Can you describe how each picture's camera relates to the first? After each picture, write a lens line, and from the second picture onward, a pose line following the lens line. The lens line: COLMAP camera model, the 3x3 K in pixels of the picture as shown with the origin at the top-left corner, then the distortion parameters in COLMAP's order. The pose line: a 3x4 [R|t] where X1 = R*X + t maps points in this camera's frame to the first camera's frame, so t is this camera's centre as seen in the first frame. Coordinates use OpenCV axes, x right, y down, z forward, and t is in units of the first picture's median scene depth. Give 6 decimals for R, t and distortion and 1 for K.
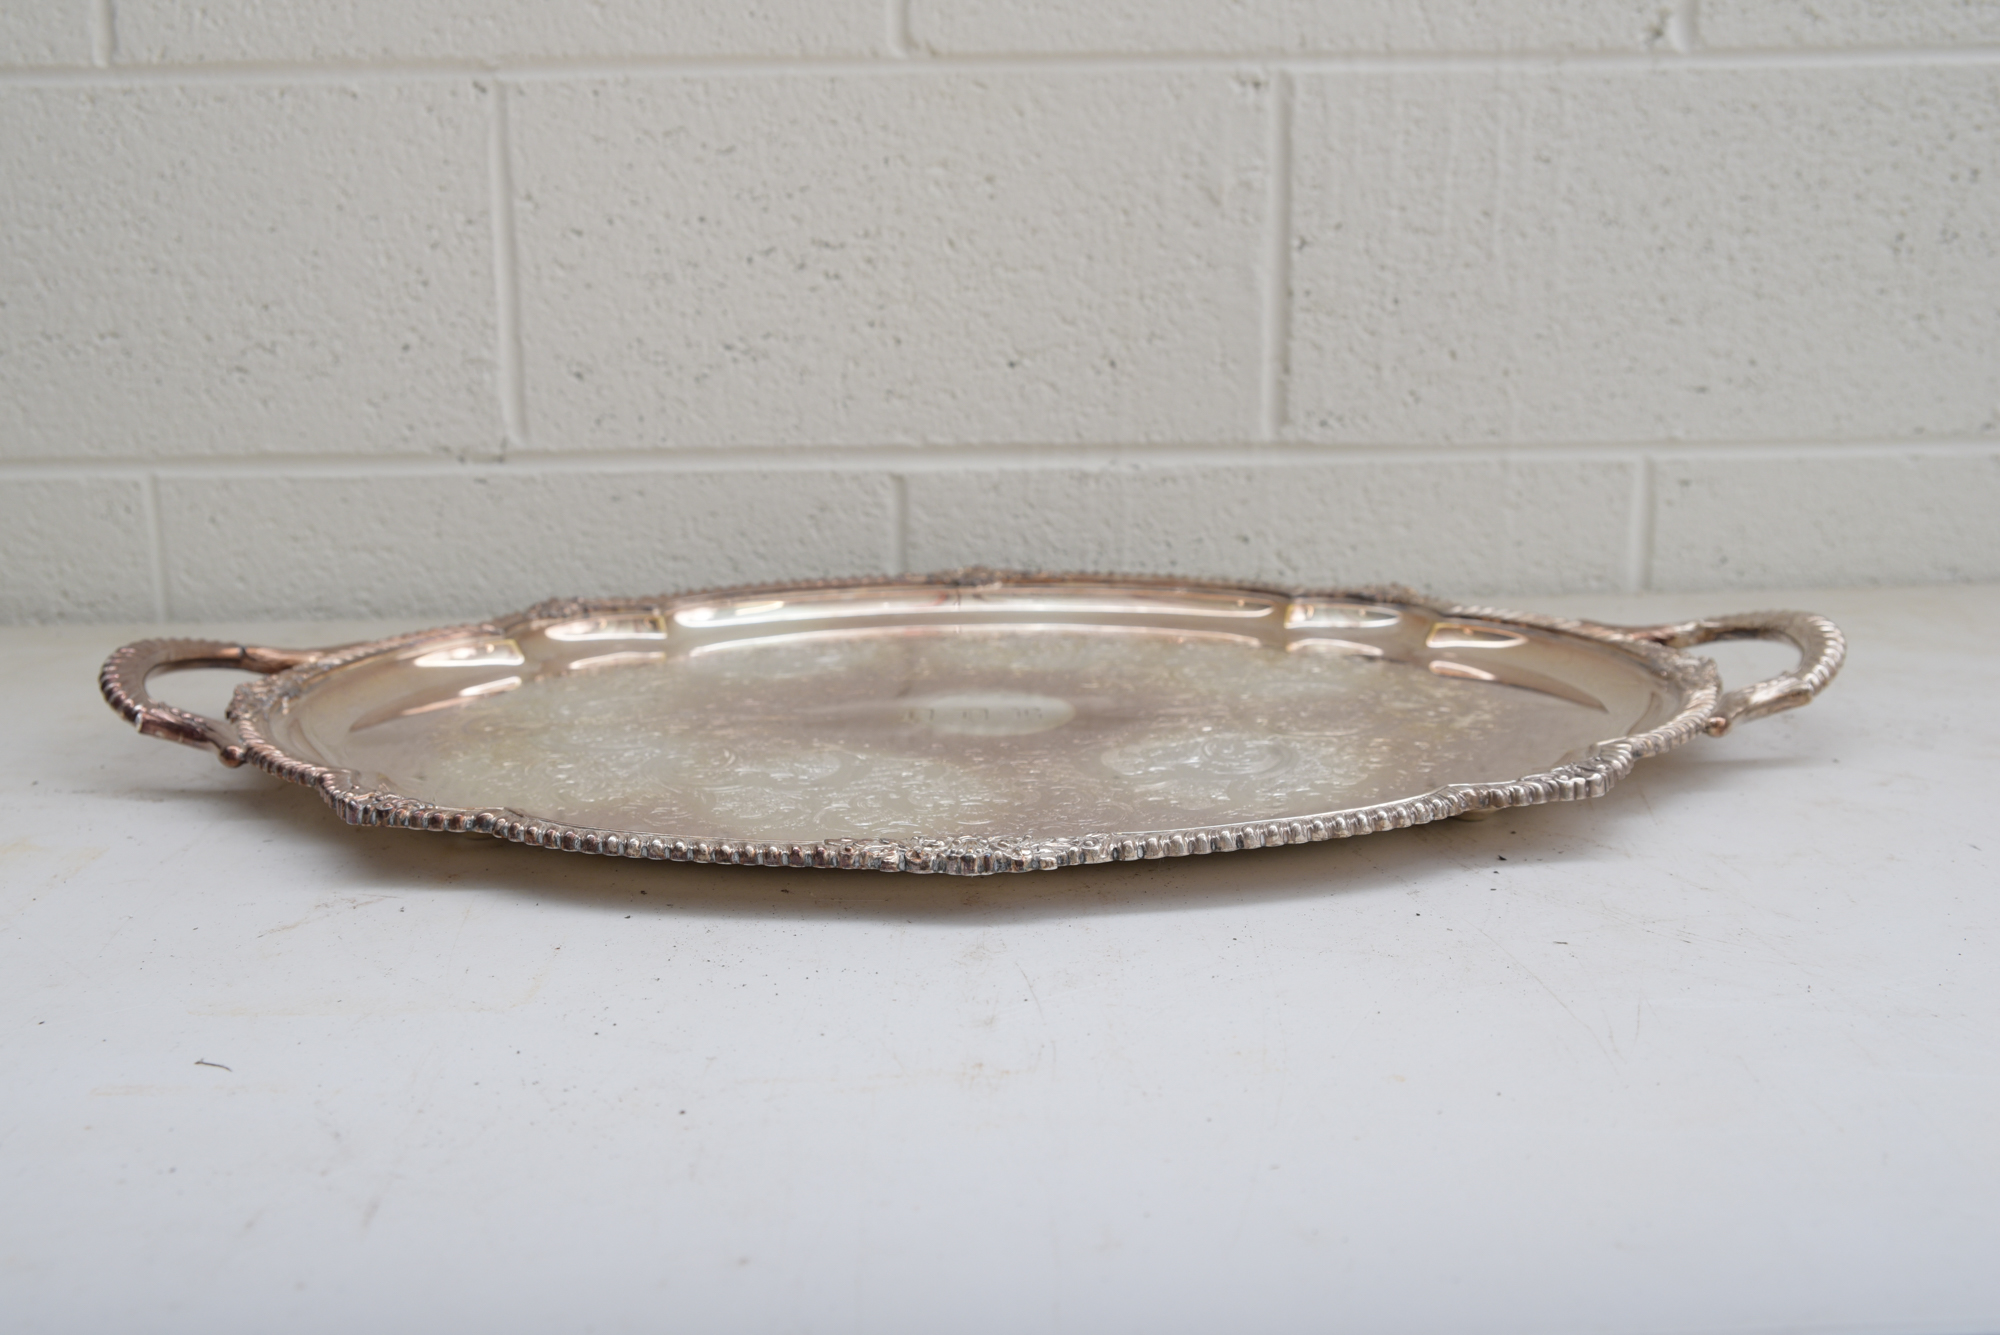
lens RADIAL K [[1909.9, 0, 1000.0], [0, 1909.9, 667.5], [0, 0, 1]] dist [-0.066945, 0.104672]
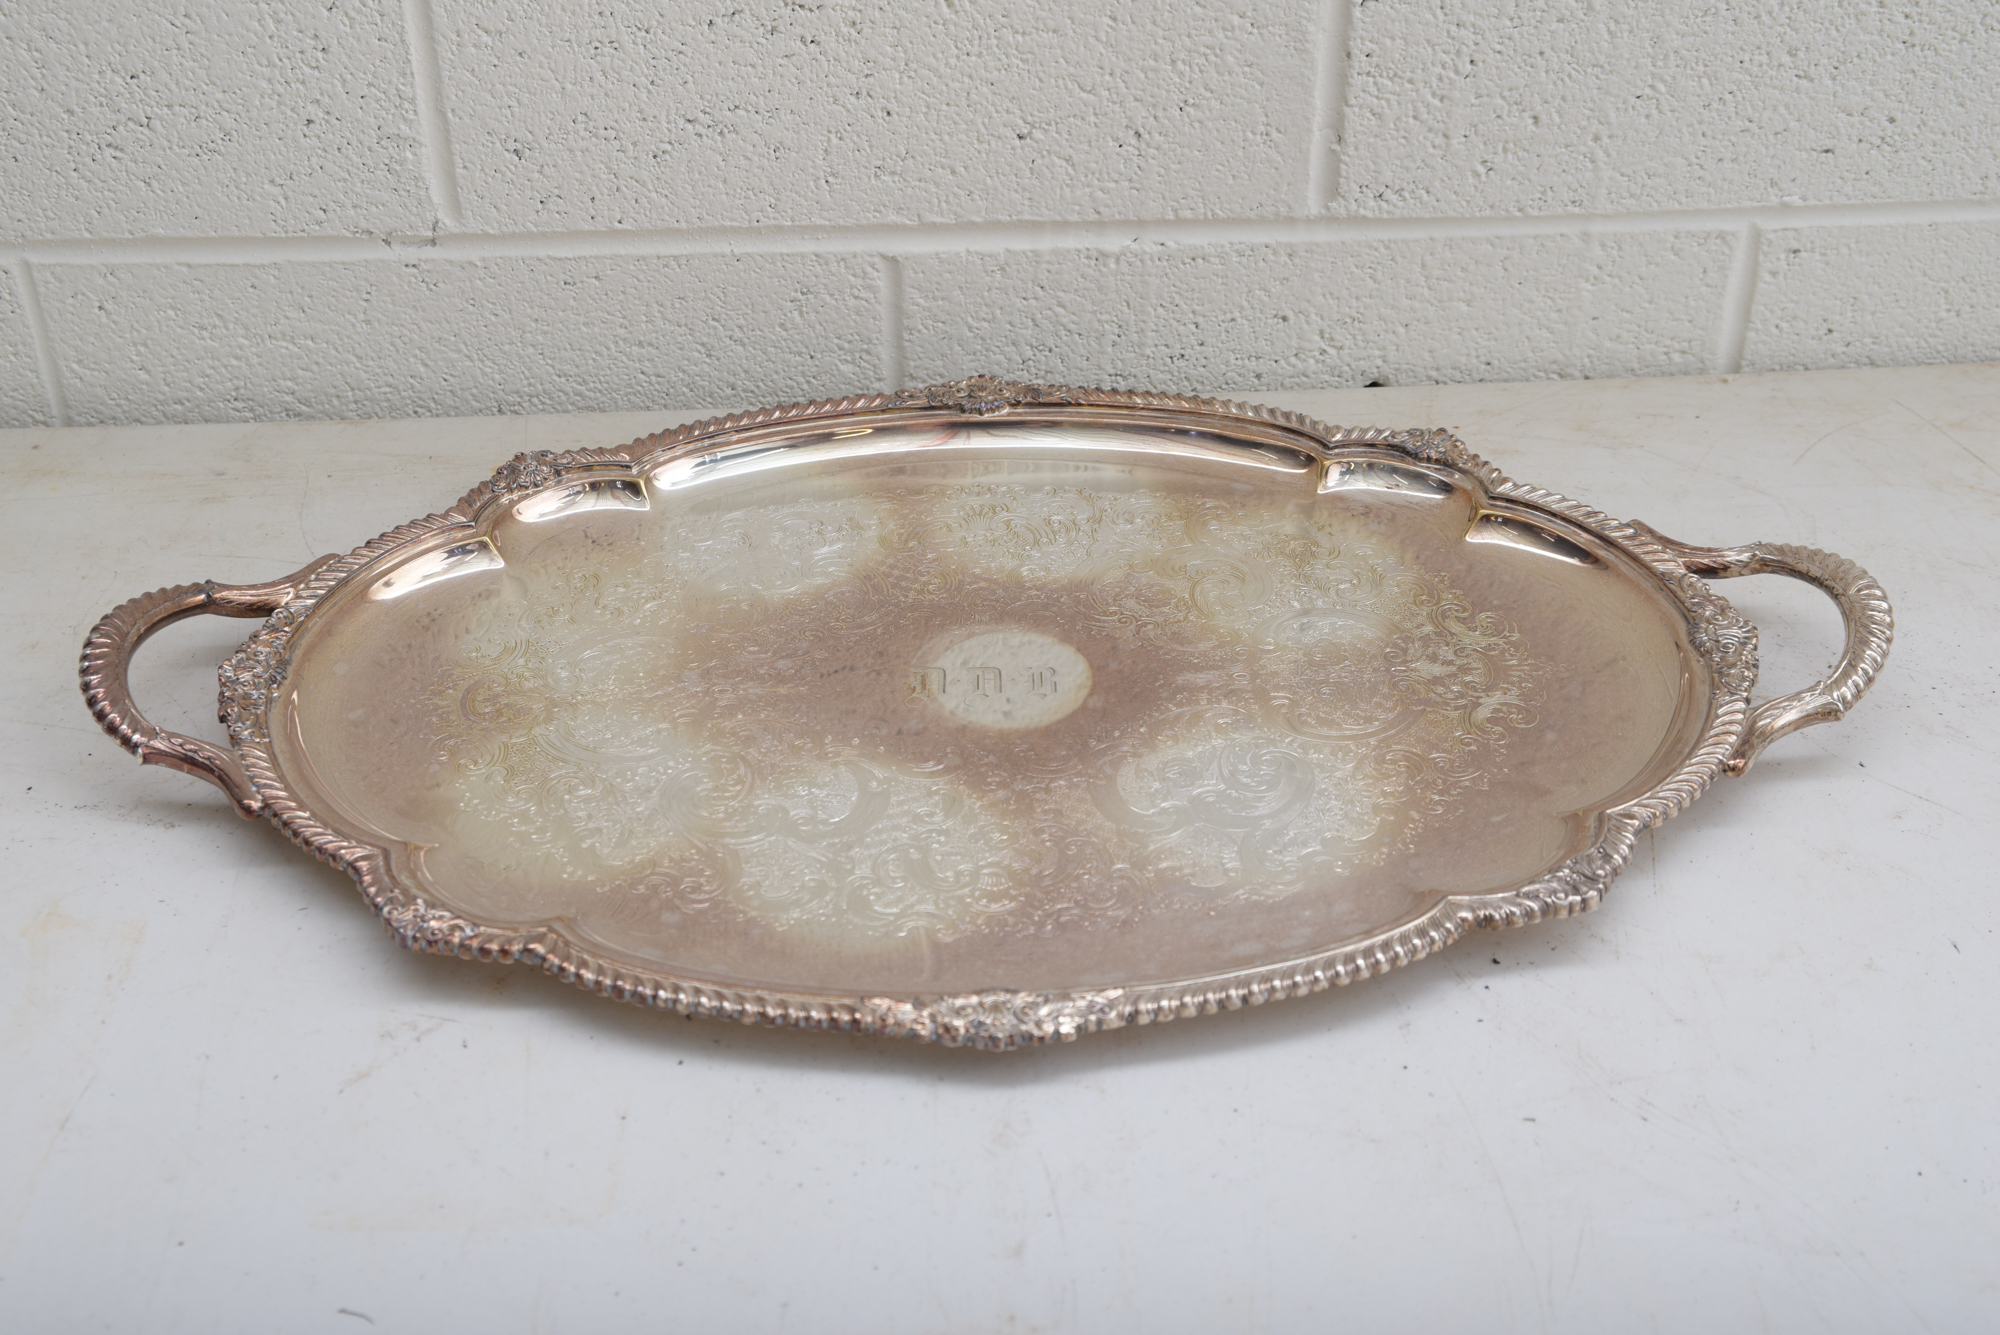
lens RADIAL K [[2503.3, 0, 1005.6], [0, 2503.3, 700.5], [0, 0, 1]] dist [0.025320, 0.121830]
pose [[0.999937, -0.006315, 0.009333, -0.012916], [0.002231, 0.922744, 0.385407, -0.361753], [-0.011046, -0.385362, 0.922699, -0.143993]]
